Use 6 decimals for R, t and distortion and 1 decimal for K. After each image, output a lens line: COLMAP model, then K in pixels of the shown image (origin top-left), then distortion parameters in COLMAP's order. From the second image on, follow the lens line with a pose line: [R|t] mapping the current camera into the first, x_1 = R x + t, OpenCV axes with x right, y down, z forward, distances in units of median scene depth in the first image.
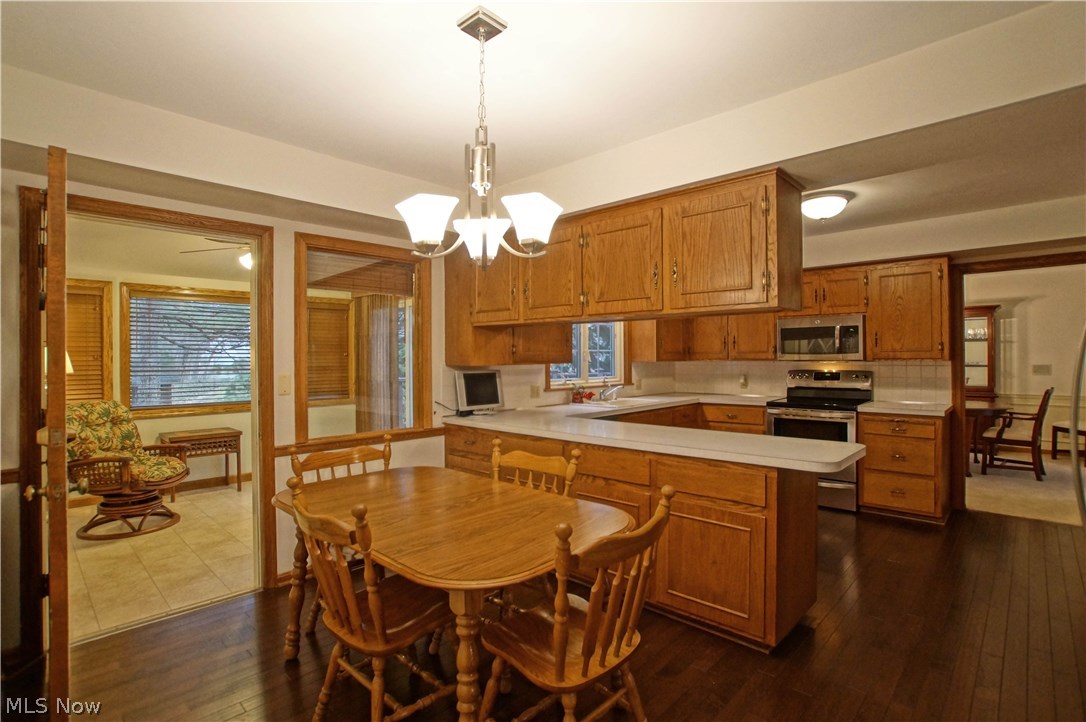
lens RADIAL K [[526.2, 0, 543.0], [0, 526.2, 361.0], [0, 0, 1]] dist [-0.061382, 0.030287]
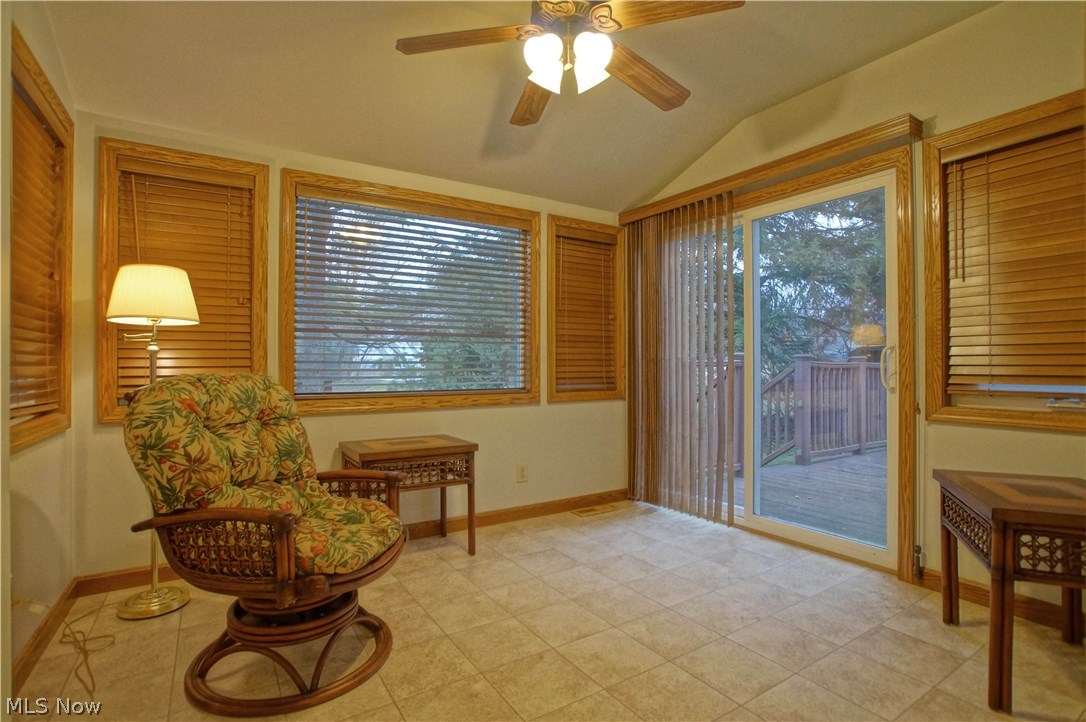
lens RADIAL K [[526.2, 0, 543.0], [0, 526.2, 361.0], [0, 0, 1]] dist [-0.061382, 0.030287]
pose [[0.973330, 0.000836, -0.229408, -0.466948], [-0.003531, 0.999929, -0.011339, 0.067590], [0.229382, 0.011846, 0.973264, 0.577932]]
